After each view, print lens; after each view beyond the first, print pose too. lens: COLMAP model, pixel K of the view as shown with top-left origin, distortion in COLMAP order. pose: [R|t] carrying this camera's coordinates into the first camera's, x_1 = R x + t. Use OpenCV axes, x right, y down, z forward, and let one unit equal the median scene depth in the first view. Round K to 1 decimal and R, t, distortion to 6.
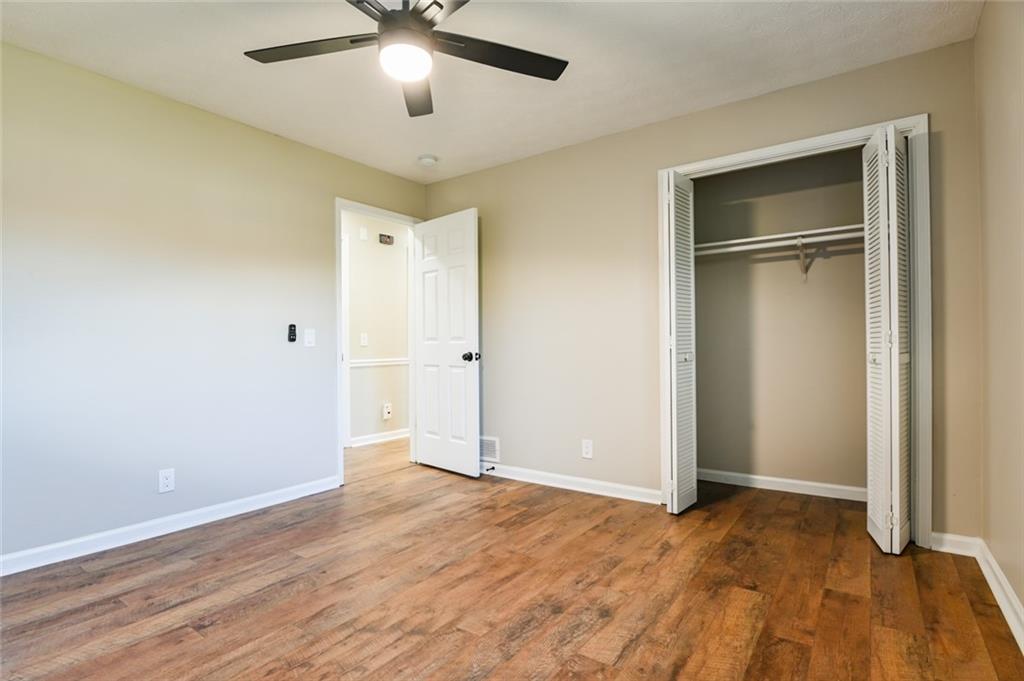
lens RADIAL K [[502.0, 0, 513.0], [0, 502.0, 346.5], [0, 0, 1]] dist [-0.022381, 0.000692]
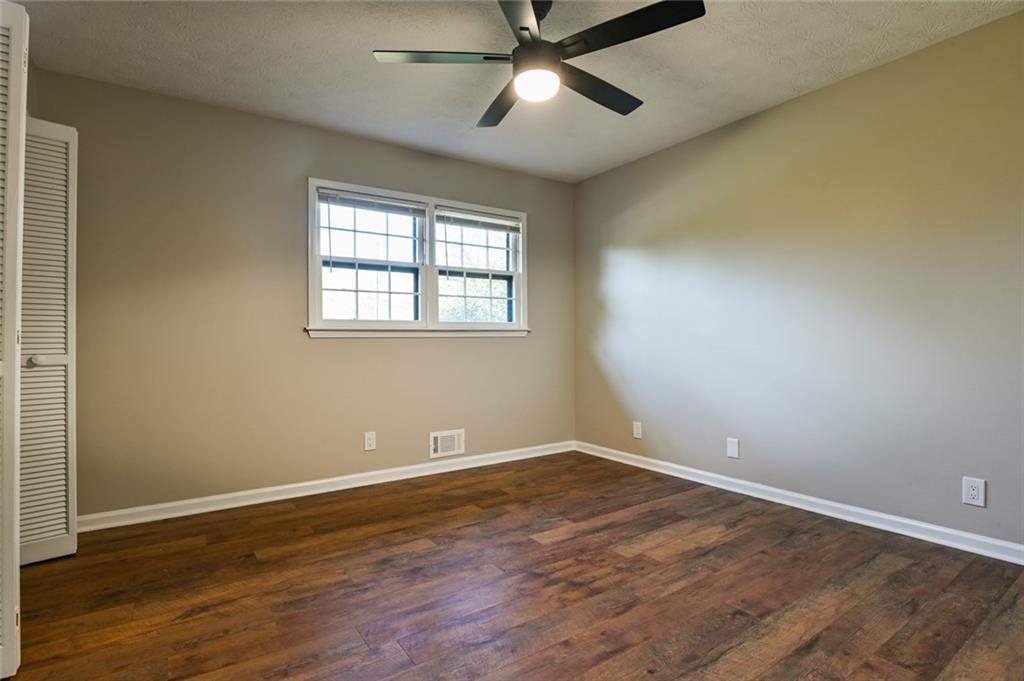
lens RADIAL K [[502.0, 0, 509.3], [0, 502.0, 338.1], [0, 0, 1]] dist [-0.022381, 0.000692]
pose [[-0.937568, 0.017666, 0.347353, -0.533131], [0.015132, 0.999835, -0.010006, 0.007826], [-0.347473, -0.004125, -0.937681, 2.051327]]
